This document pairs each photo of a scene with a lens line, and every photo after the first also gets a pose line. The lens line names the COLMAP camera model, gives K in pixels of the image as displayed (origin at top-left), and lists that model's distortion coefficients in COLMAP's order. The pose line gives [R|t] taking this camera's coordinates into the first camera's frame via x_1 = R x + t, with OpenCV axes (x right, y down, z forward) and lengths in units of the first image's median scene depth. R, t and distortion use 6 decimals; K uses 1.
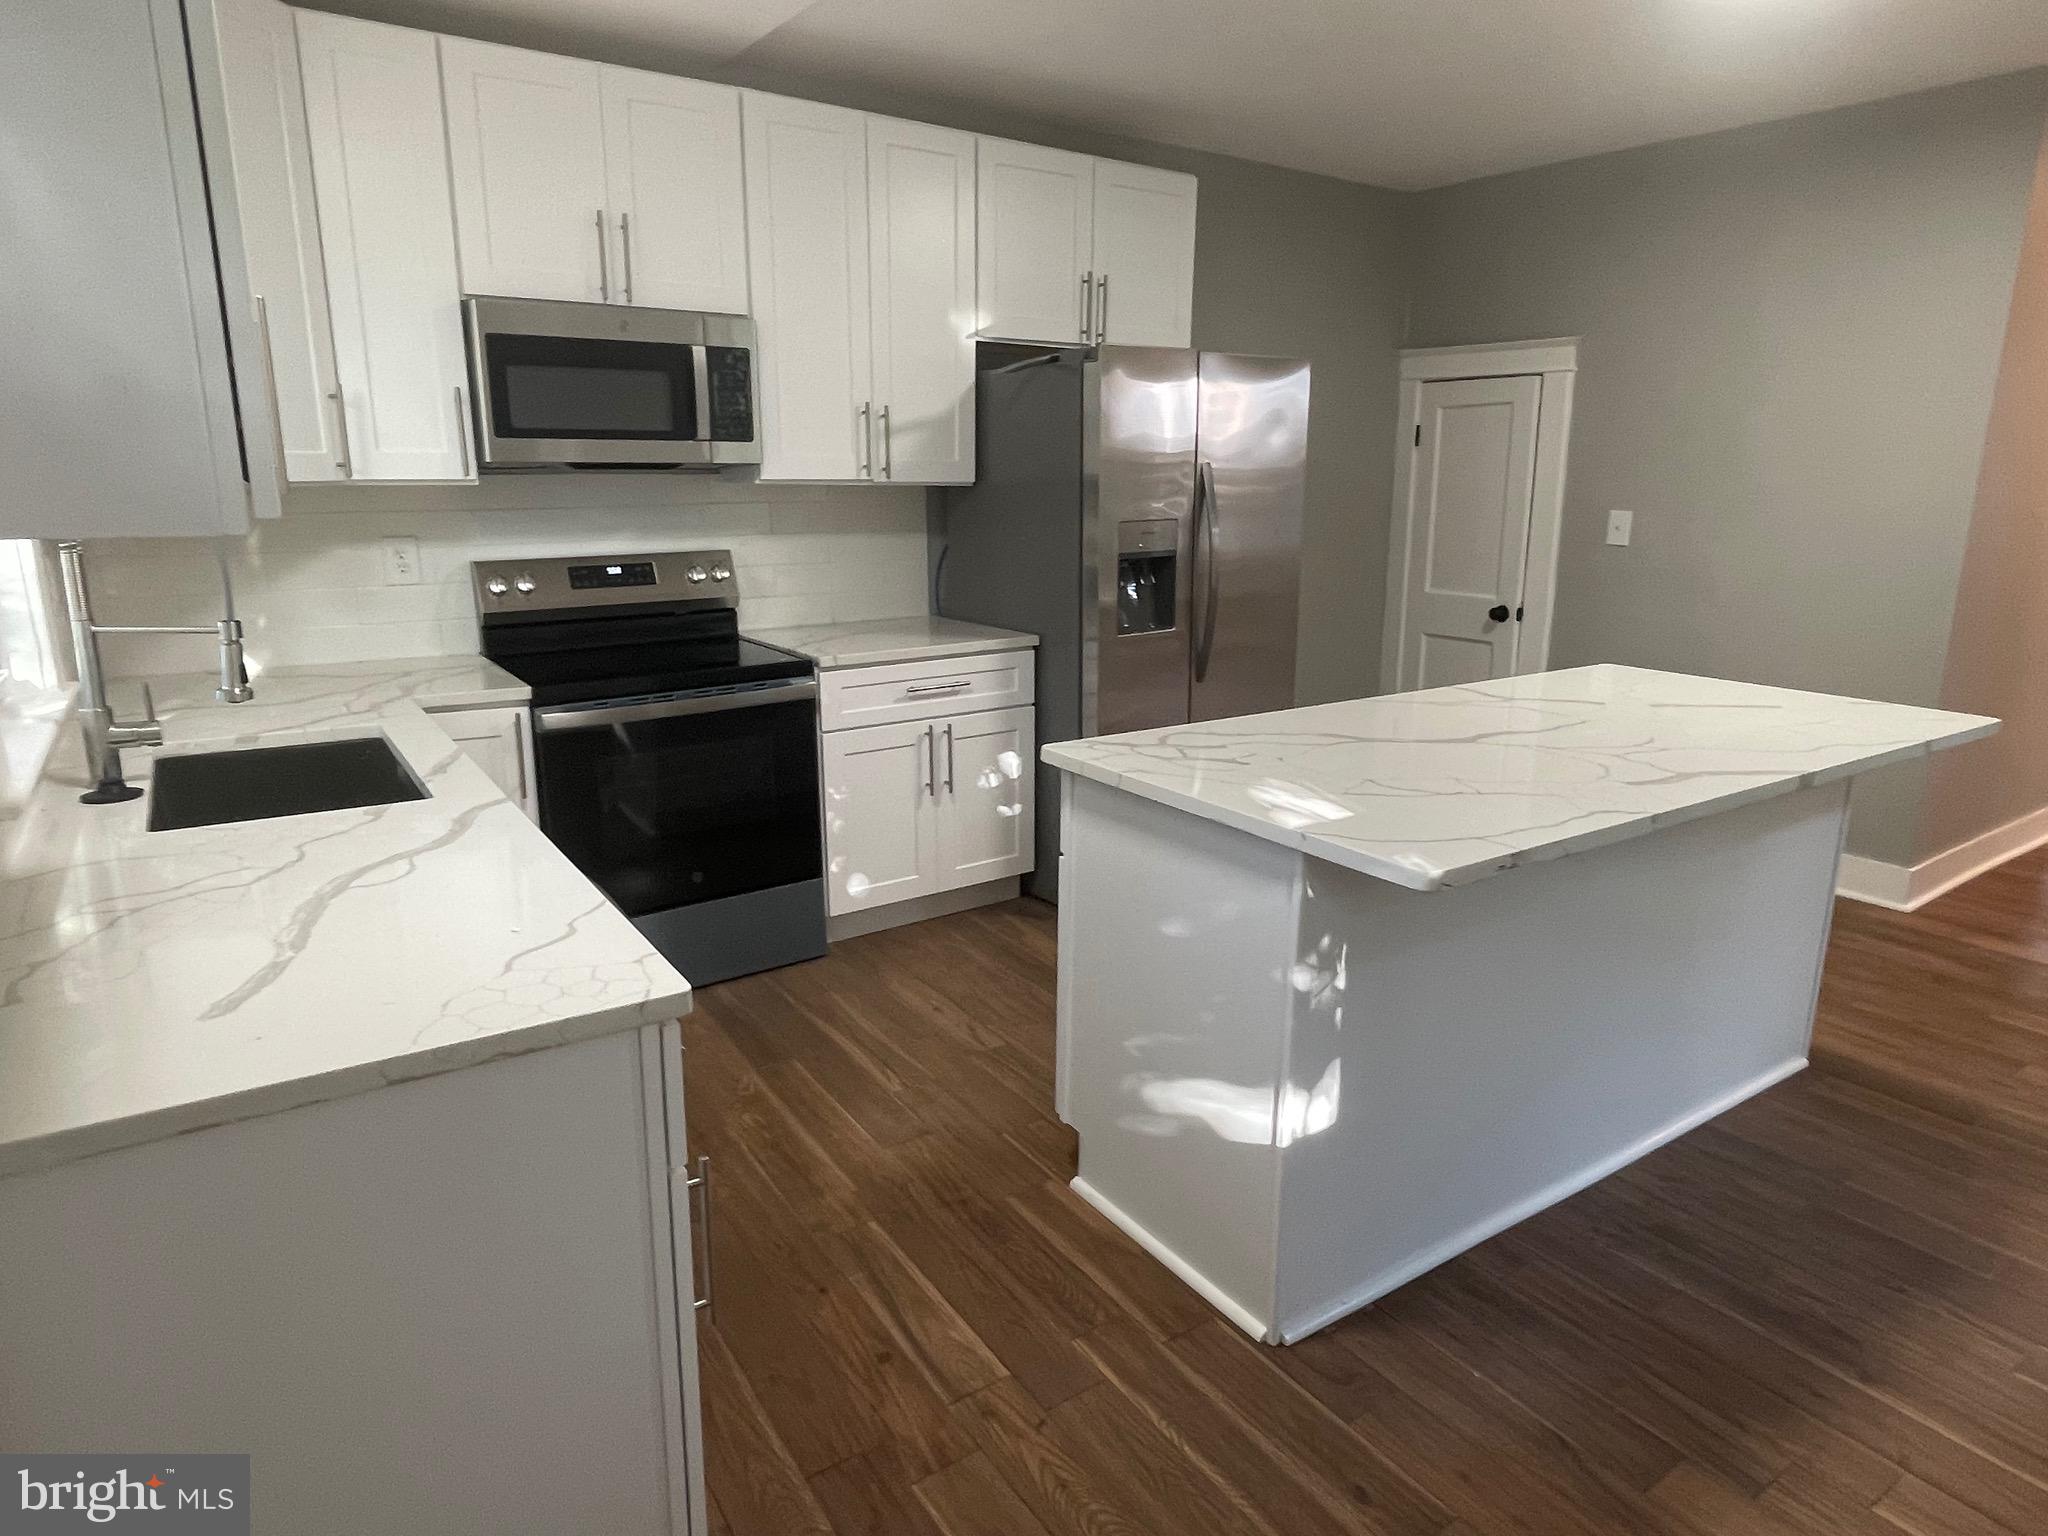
lens RADIAL K [[1226.0, 0, 1015.9], [0, 1226.0, 767.1], [0, 0, 1]] dist [-0.002687, 0.000587]
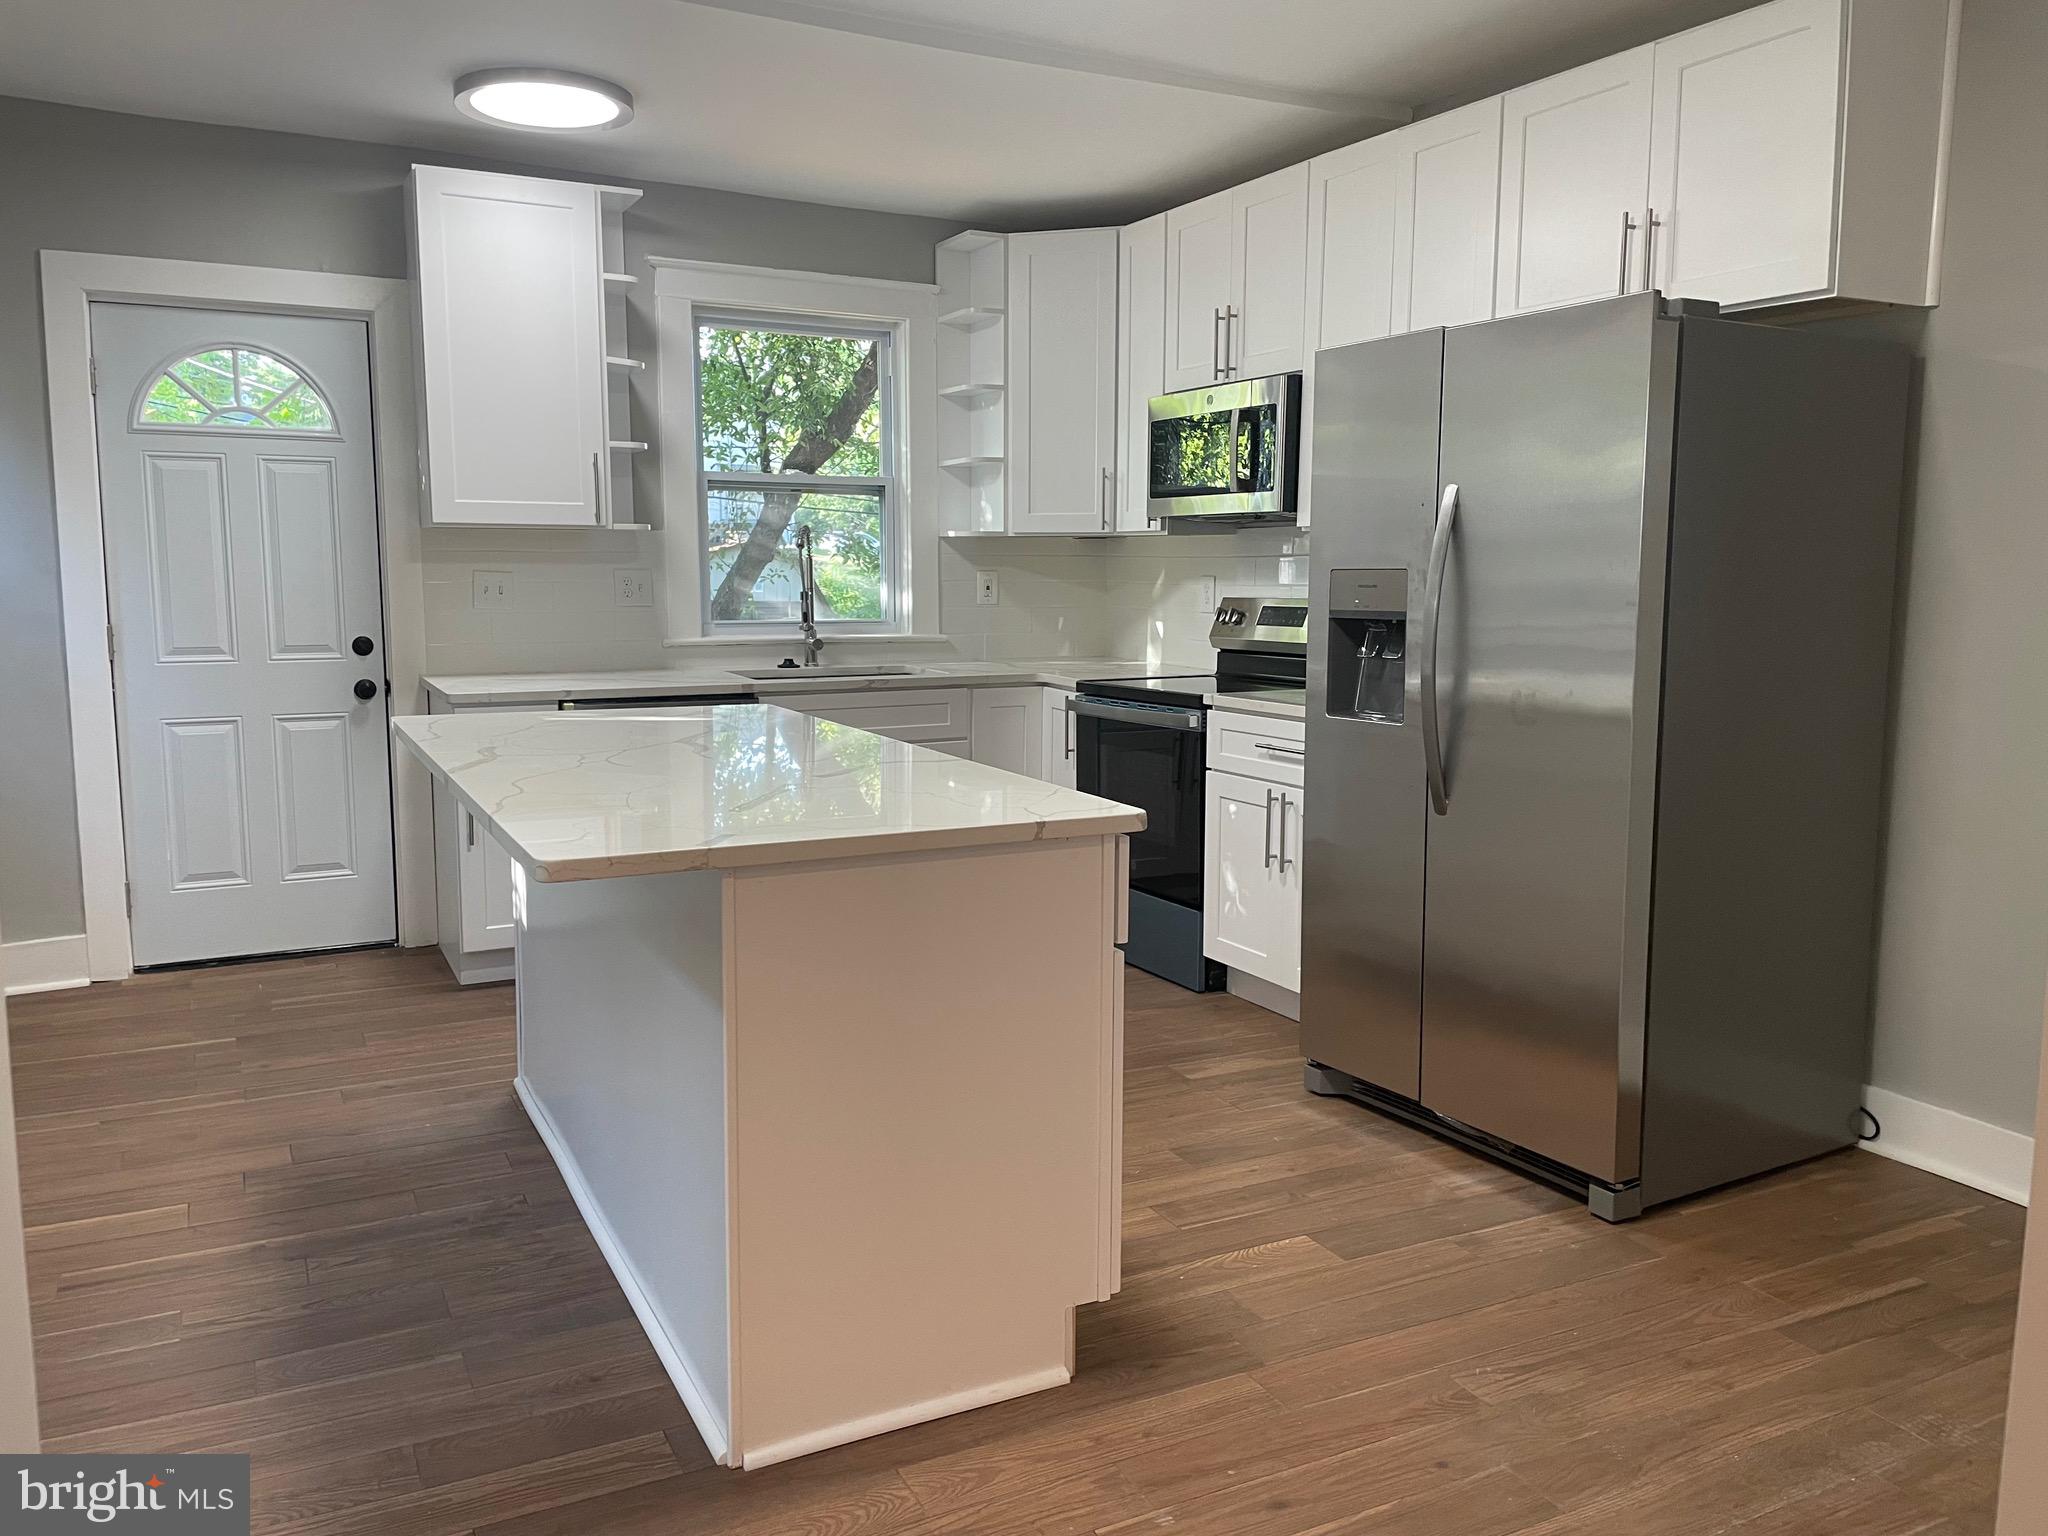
lens RADIAL K [[1548.7, 0, 1017.3], [0, 1548.7, 753.7], [0, 0, 1]] dist [0.081821, -0.100320]
pose [[-0.118382, 0.120355, -0.985647, 1.242613], [-0.243381, 0.958832, 0.146312, -0.208483], [0.962679, 0.257209, -0.084216, 1.043806]]
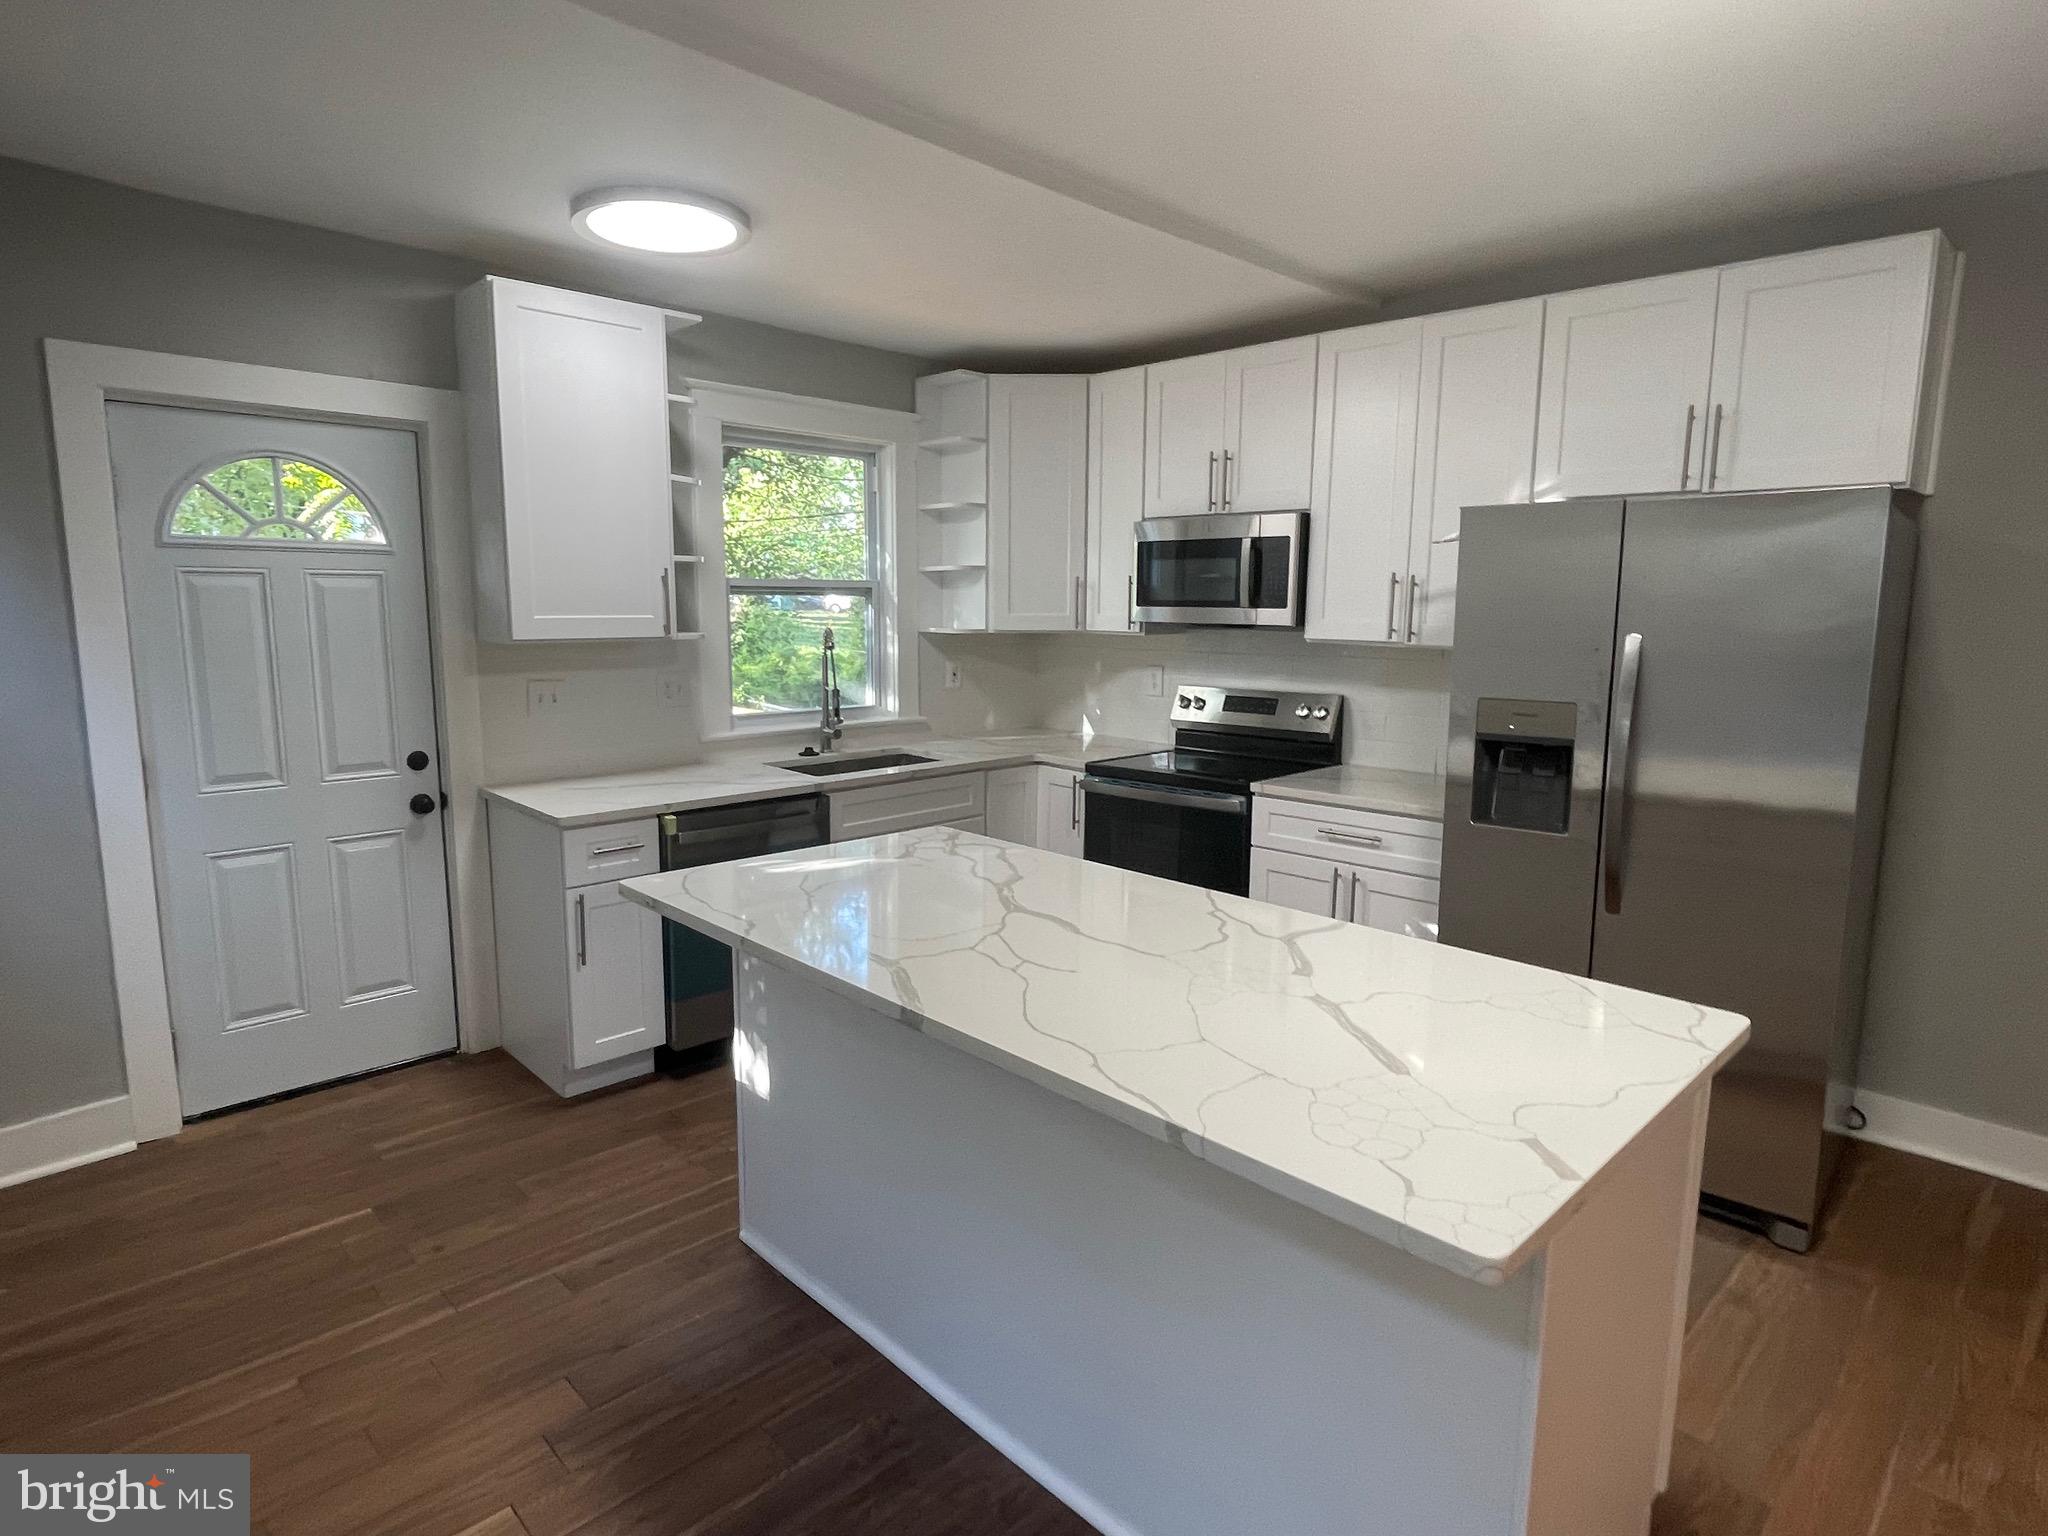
lens RADIAL K [[1113.2, 0, 1013.5], [0, 1113.2, 764.4], [0, 0, 1]] dist [-0.002788, 0.001855]
pose [[0.176596, 0.143322, -0.973793, 0.934894], [-0.242637, 0.965150, 0.098048, -0.169943], [0.953908, 0.218963, 0.205217, 0.585968]]
